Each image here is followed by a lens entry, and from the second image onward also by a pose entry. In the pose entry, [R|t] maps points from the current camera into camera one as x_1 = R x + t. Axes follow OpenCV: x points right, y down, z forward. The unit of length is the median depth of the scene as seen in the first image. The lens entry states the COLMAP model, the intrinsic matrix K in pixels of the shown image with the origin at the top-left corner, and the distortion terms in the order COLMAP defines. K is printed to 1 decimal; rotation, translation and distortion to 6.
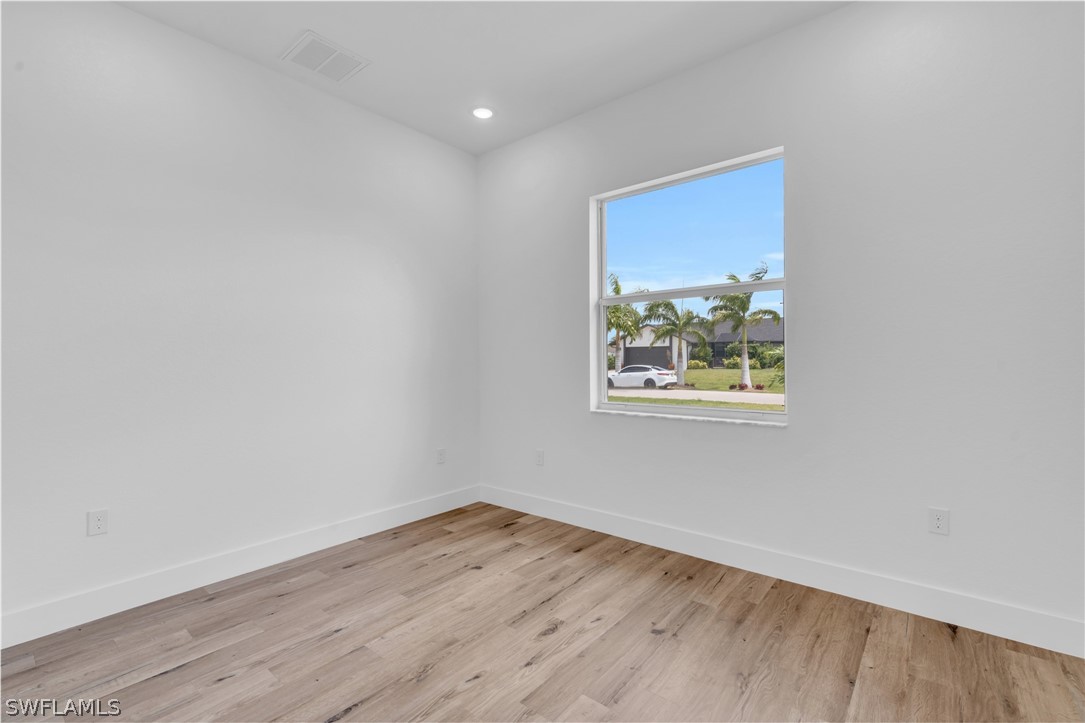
lens RADIAL K [[486.4, 0, 542.5], [0, 486.4, 361.5], [0, 0, 1]] dist [-0.000069, 0.000043]
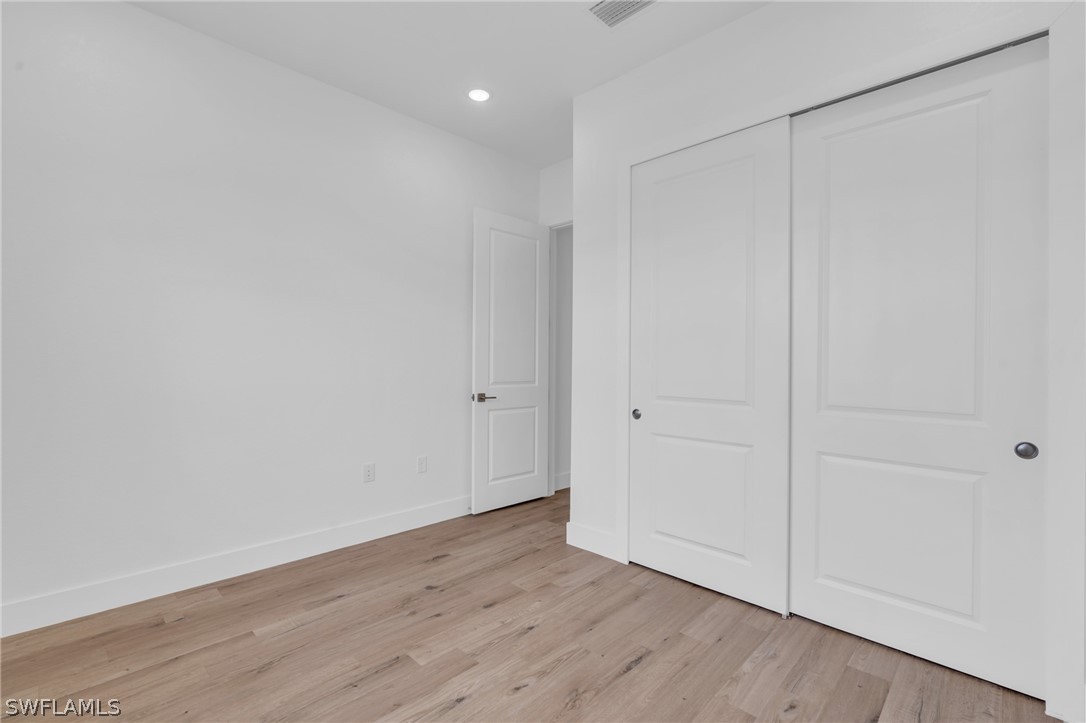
lens RADIAL K [[495.3, 0, 543.0], [0, 495.3, 361.5], [0, 0, 1]] dist [0.002550, 0.000435]
pose [[-0.997113, 0.003506, 0.075852, -0.270704], [0.003137, 0.999983, -0.004980, 0.001660], [-0.075868, -0.004728, -0.997107, 2.036491]]
